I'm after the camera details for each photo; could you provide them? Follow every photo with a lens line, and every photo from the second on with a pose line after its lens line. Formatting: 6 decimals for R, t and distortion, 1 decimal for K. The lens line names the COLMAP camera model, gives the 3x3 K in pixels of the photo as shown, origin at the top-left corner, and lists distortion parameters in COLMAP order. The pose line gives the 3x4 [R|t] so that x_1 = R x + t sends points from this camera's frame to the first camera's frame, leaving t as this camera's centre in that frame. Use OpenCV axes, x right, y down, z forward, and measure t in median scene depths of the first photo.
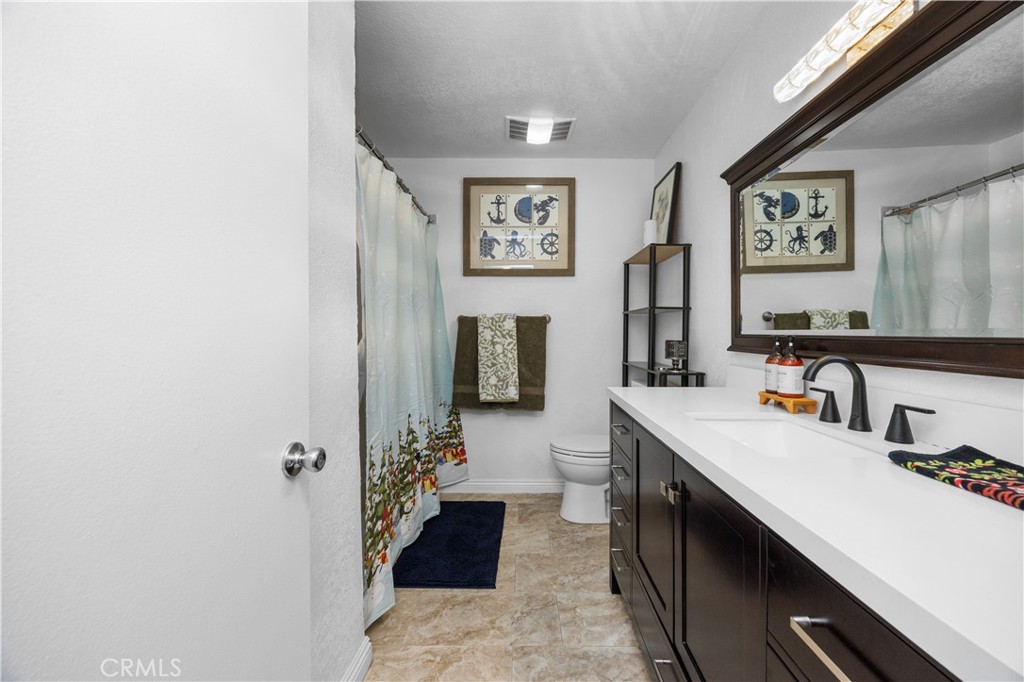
lens RADIAL K [[377.3, 0, 516.6], [0, 377.3, 338.4], [0, 0, 1]] dist [0.000266, 0.000278]
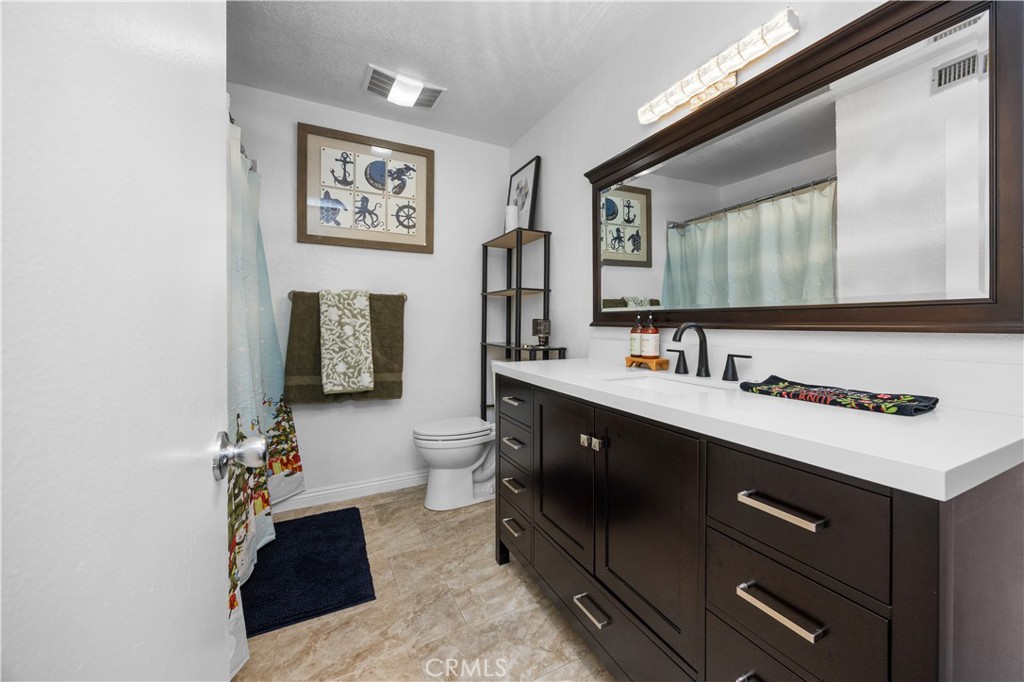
lens RADIAL K [[394.9, 0, 525.0], [0, 394.9, 326.3], [0, 0, 1]] dist [-0.001192, 0.000017]
pose [[0.879162, -0.002619, 0.476515, -0.137850], [0.004327, 0.999988, -0.002487, 0.024653], [-0.476503, 0.004248, 0.879163, 0.019165]]
